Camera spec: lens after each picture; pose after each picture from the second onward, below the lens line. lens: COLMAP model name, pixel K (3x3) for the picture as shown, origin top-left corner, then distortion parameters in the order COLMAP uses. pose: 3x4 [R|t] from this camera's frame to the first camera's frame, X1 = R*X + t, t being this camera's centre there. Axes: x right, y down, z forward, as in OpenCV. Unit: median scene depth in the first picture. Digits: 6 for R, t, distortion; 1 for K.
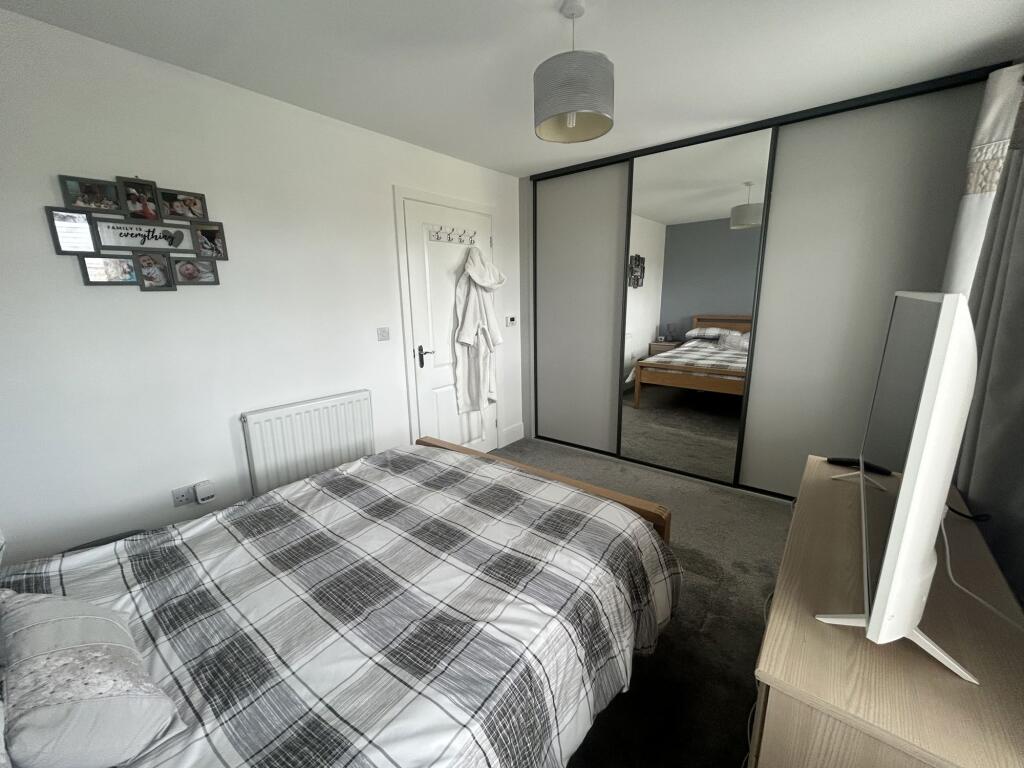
lens RADIAL K [[411.0, 0, 511.8], [0, 411.0, 381.1], [0, 0, 1]] dist [-0.000535, -0.000242]
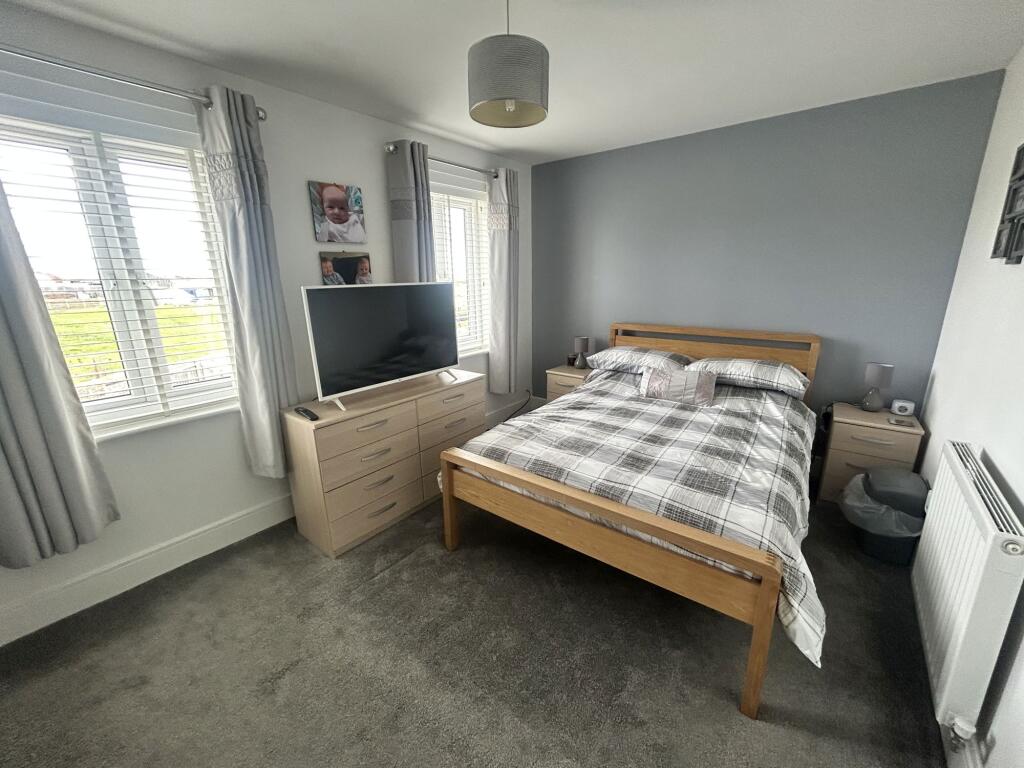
lens RADIAL K [[411.0, 0, 511.8], [0, 411.0, 381.1], [0, 0, 1]] dist [-0.000535, -0.000242]
pose [[-0.999362, 0.035665, -0.001940, 0.172635], [0.031027, 0.893756, 0.447478, -0.504017], [0.017693, 0.447133, -0.894293, 2.242147]]
